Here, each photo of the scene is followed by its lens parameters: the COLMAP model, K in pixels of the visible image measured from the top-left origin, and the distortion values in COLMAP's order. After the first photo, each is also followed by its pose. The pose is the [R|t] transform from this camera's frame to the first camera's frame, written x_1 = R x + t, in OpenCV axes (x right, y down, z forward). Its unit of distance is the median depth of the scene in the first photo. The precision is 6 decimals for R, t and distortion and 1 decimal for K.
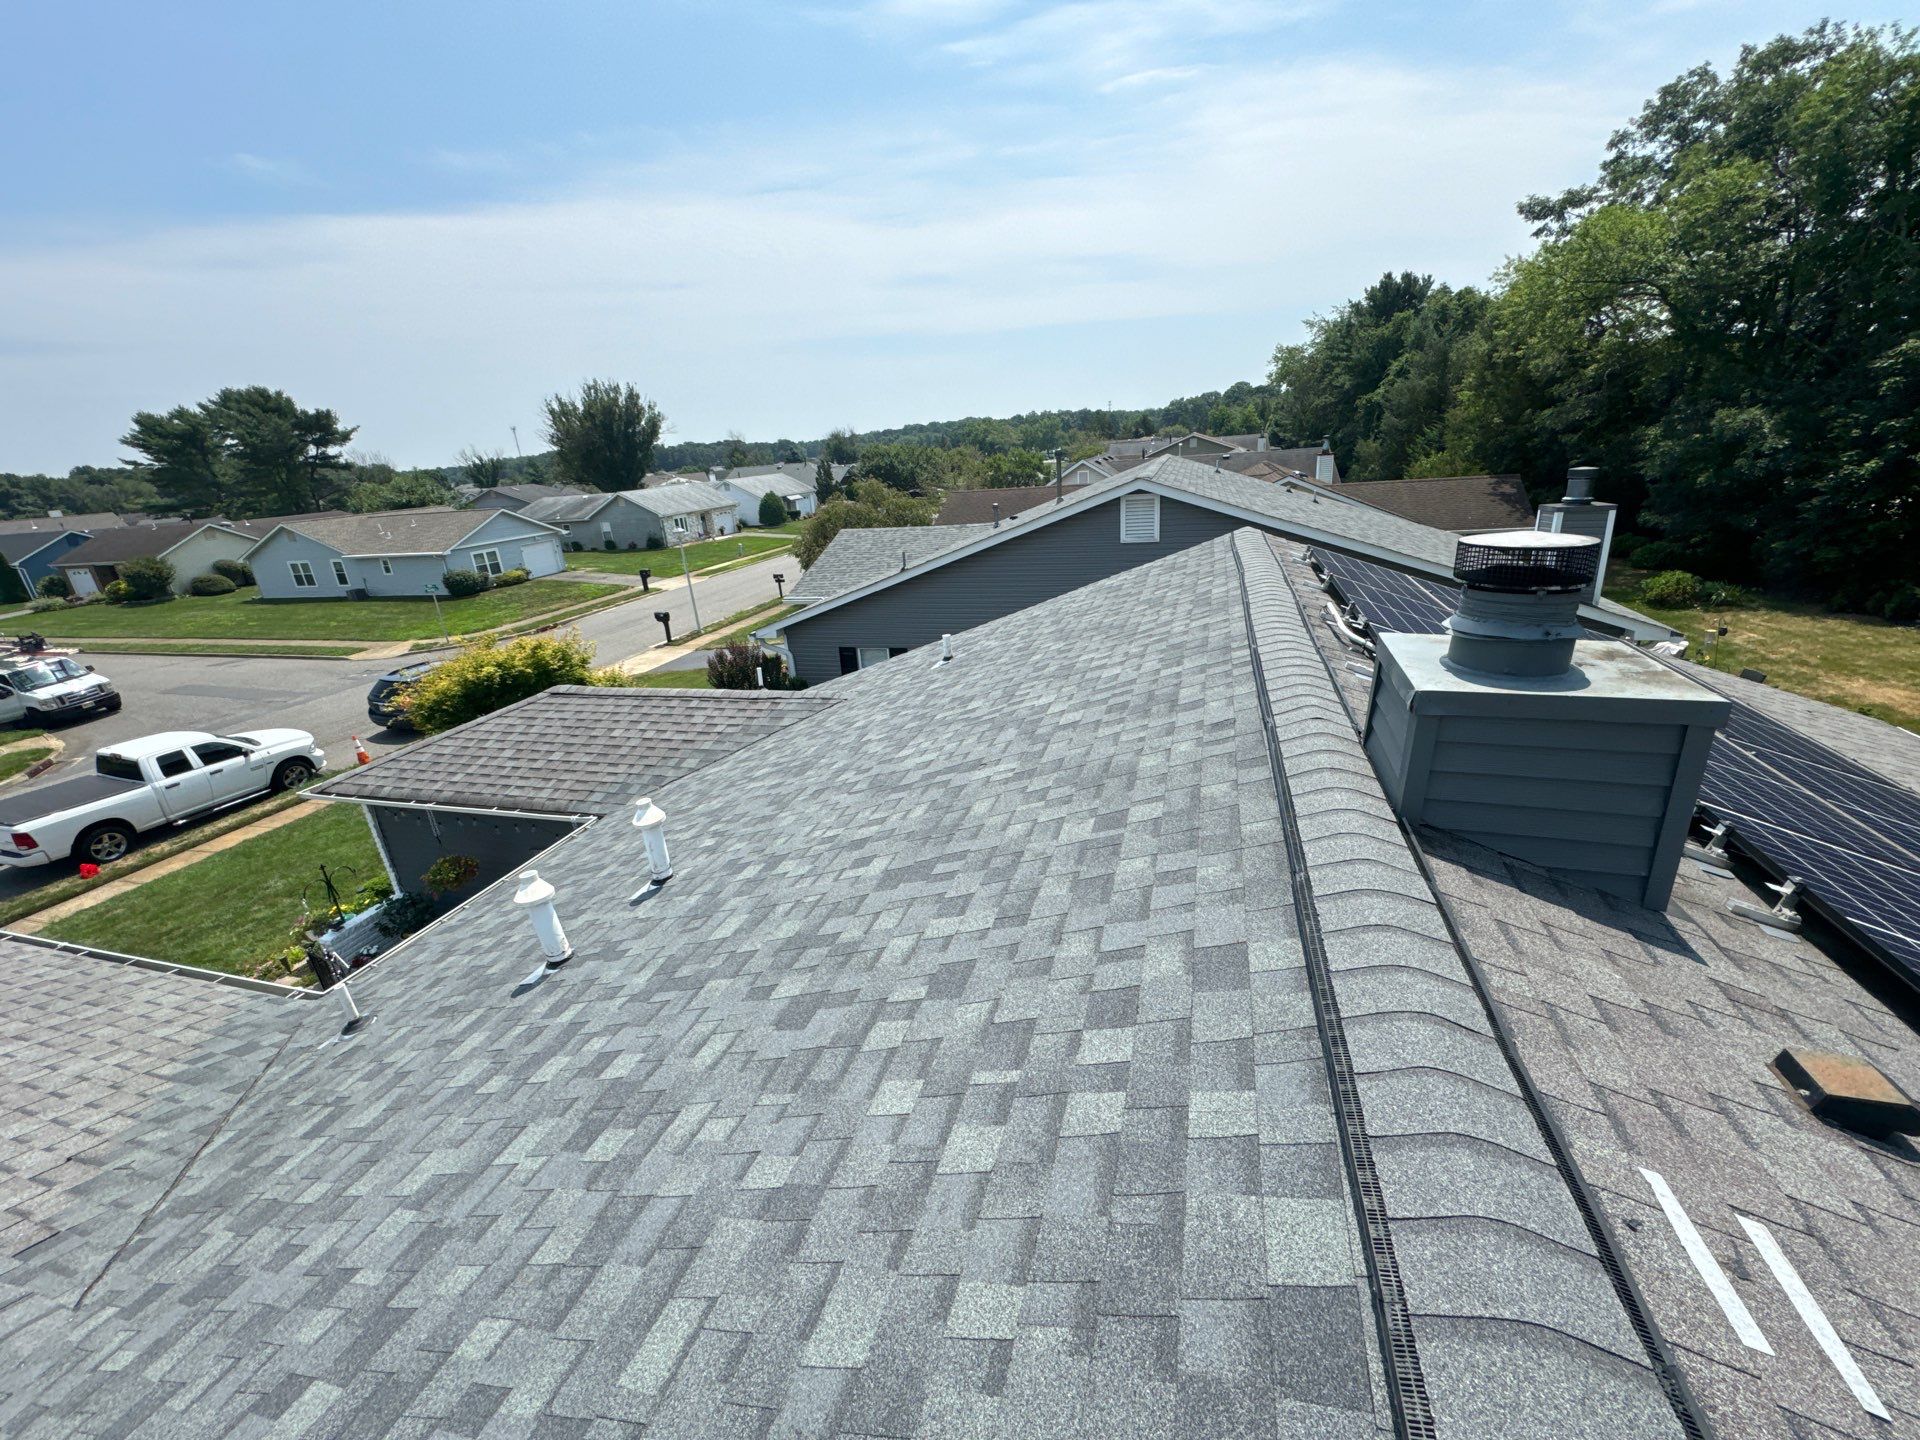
lens RADIAL K [[765.2, 0, 964.4], [0, 765.2, 732.8], [0, 0, 1]] dist [0.002418, -0.000324]
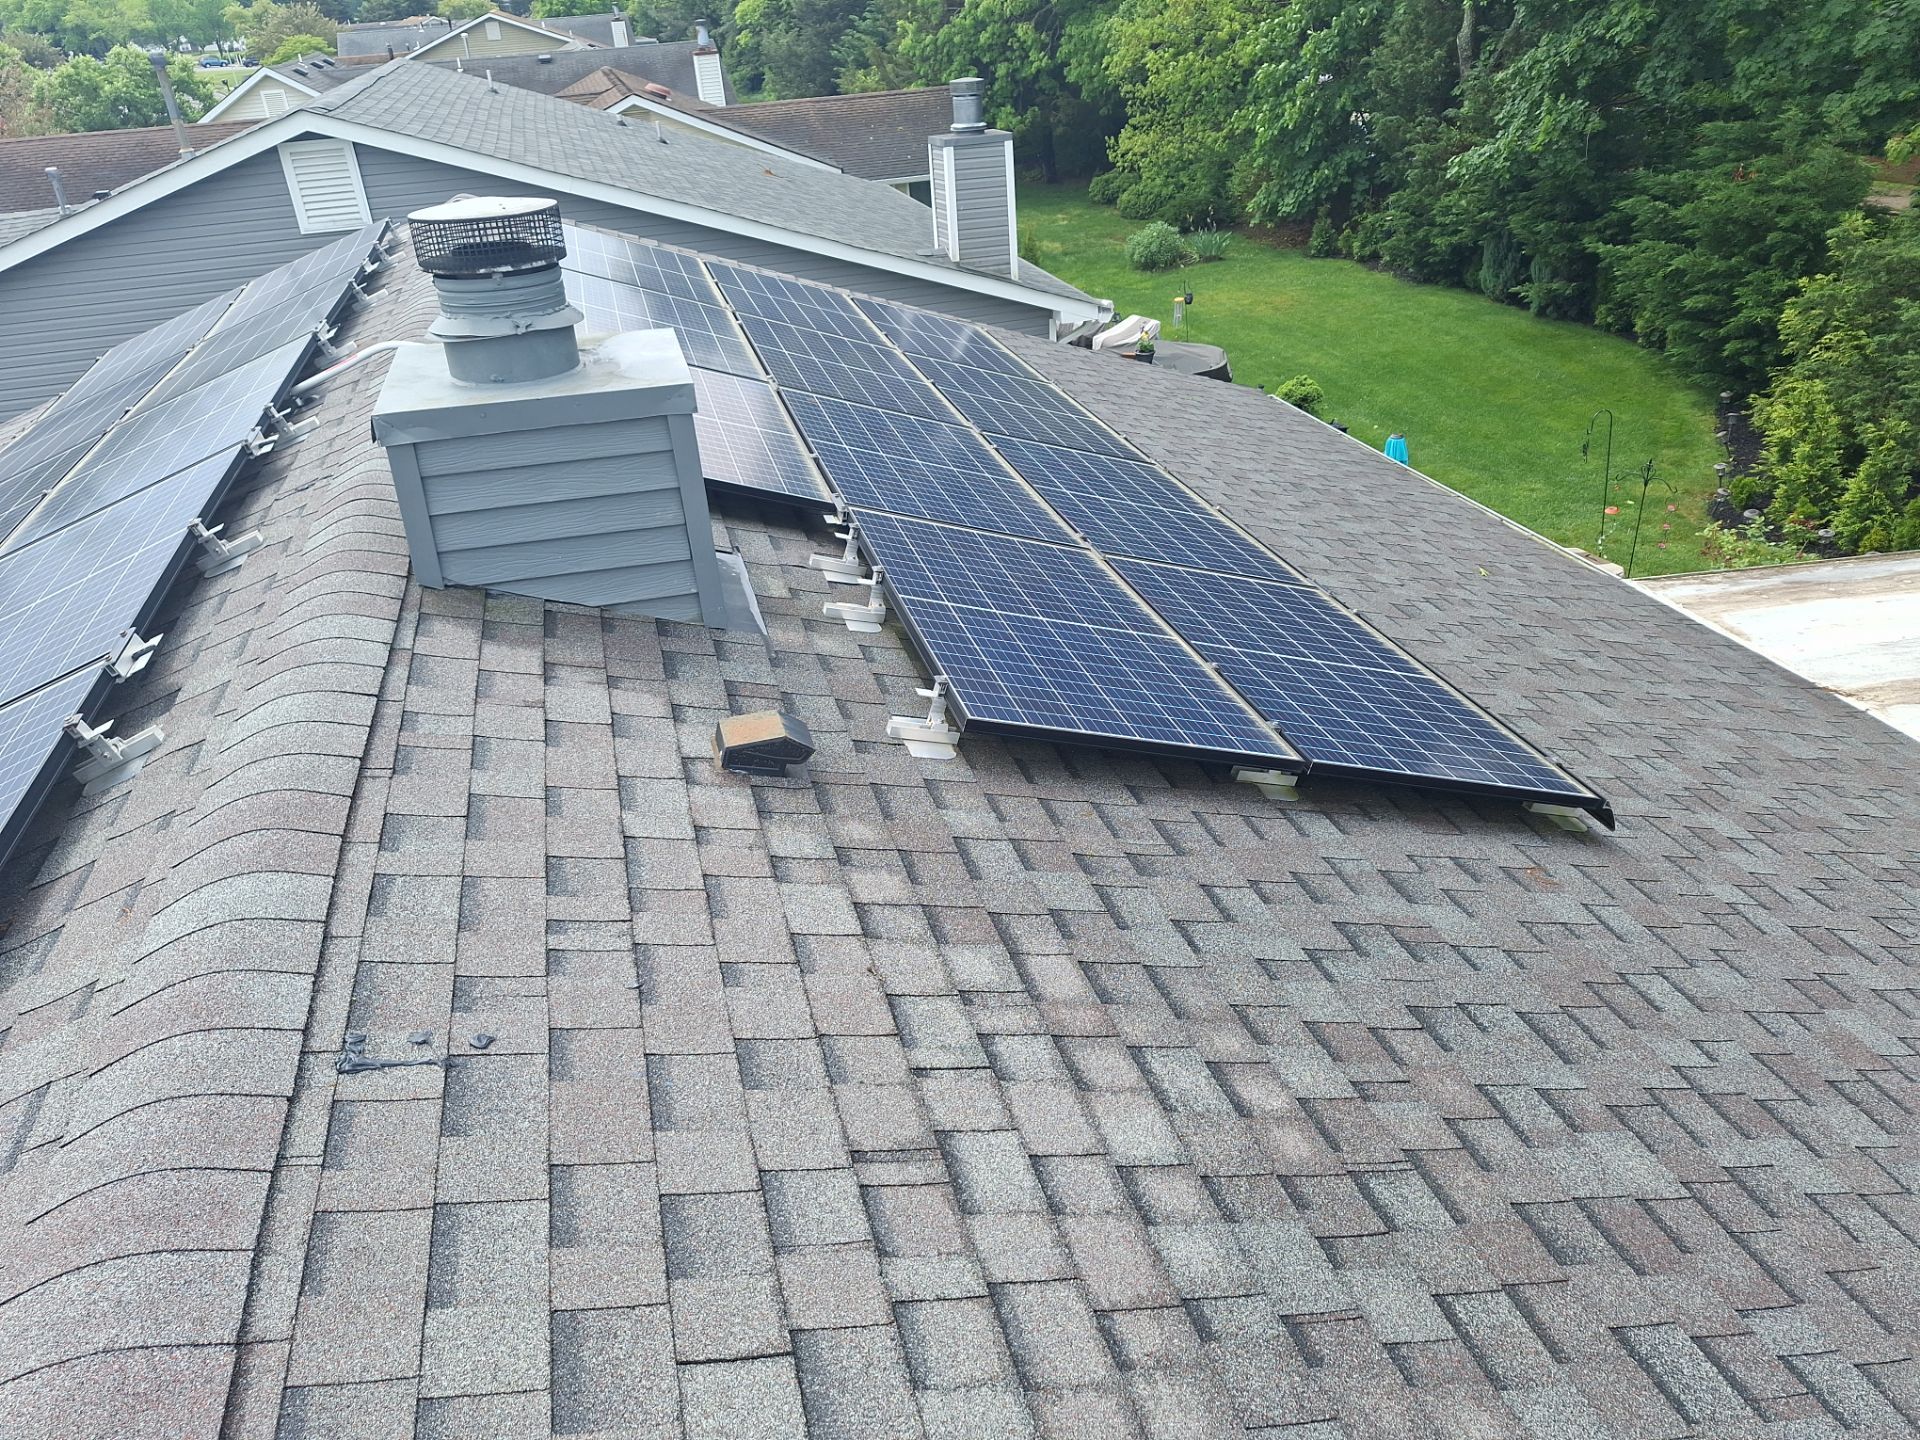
lens RADIAL K [[1344.8, 0, 967.6], [0, 1344.8, 737.5], [0, 0, 1]] dist [0.053216, -0.051214]
pose [[0.851732, -0.245024, 0.463159, 0.107461], [0.188269, 0.968007, 0.165882, 0.040835], [-0.488987, -0.054088, 0.870613, -0.147038]]
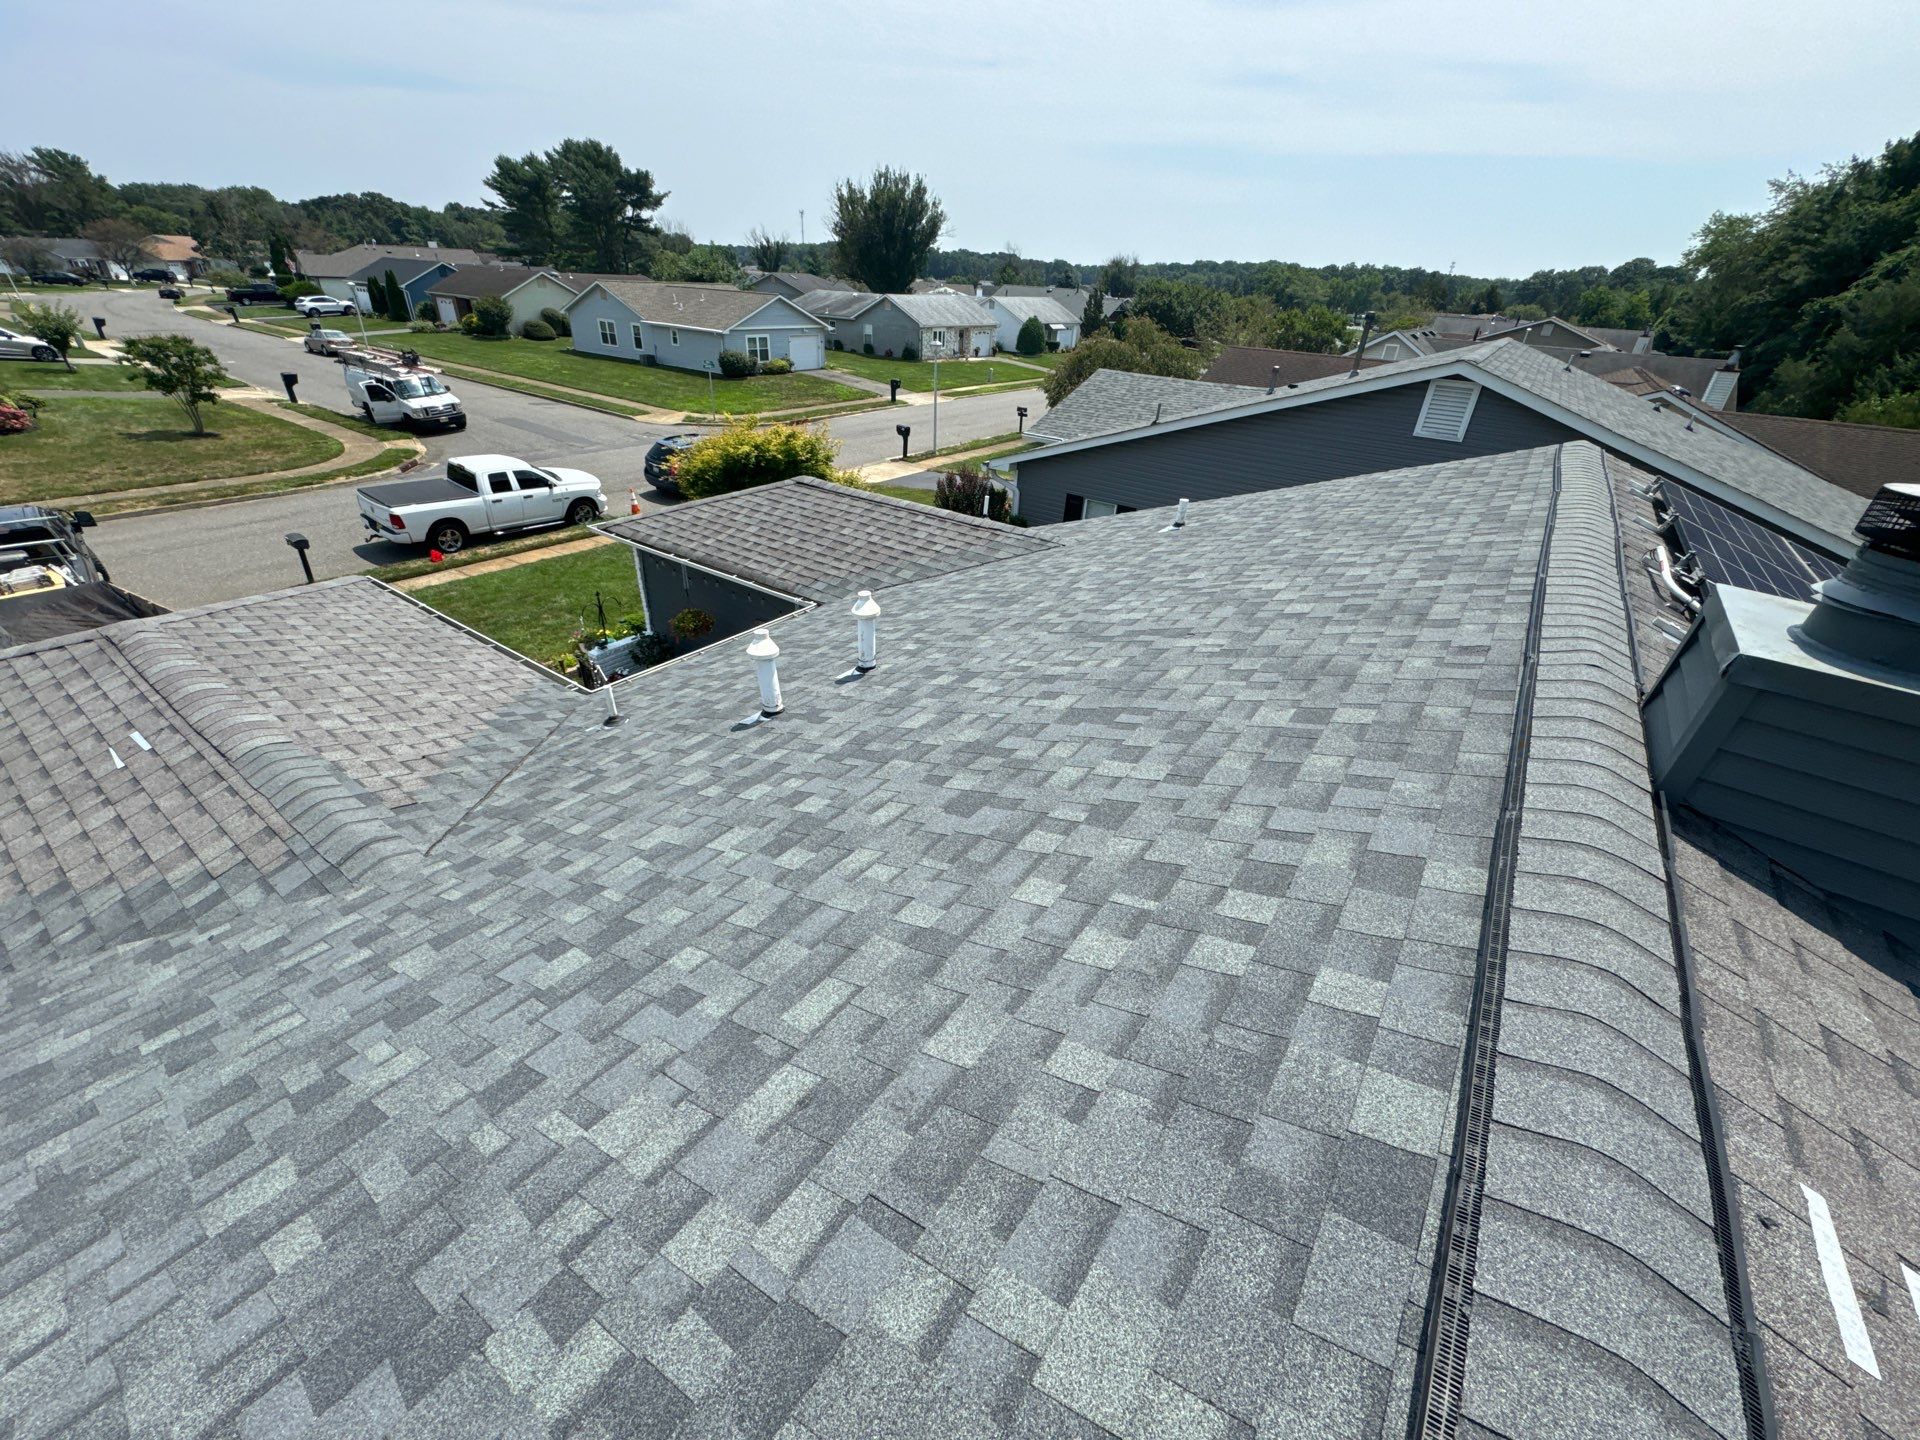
lens RADIAL K [[765.2, 0, 962.4], [0, 765.2, 730.4], [0, 0, 1]] dist [0.002418, -0.000324]
pose [[0.940628, 0.265020, -0.212090, -0.004992], [-0.223058, 0.953584, 0.202294, 0.013387], [0.255858, -0.142975, 0.956083, -0.012969]]
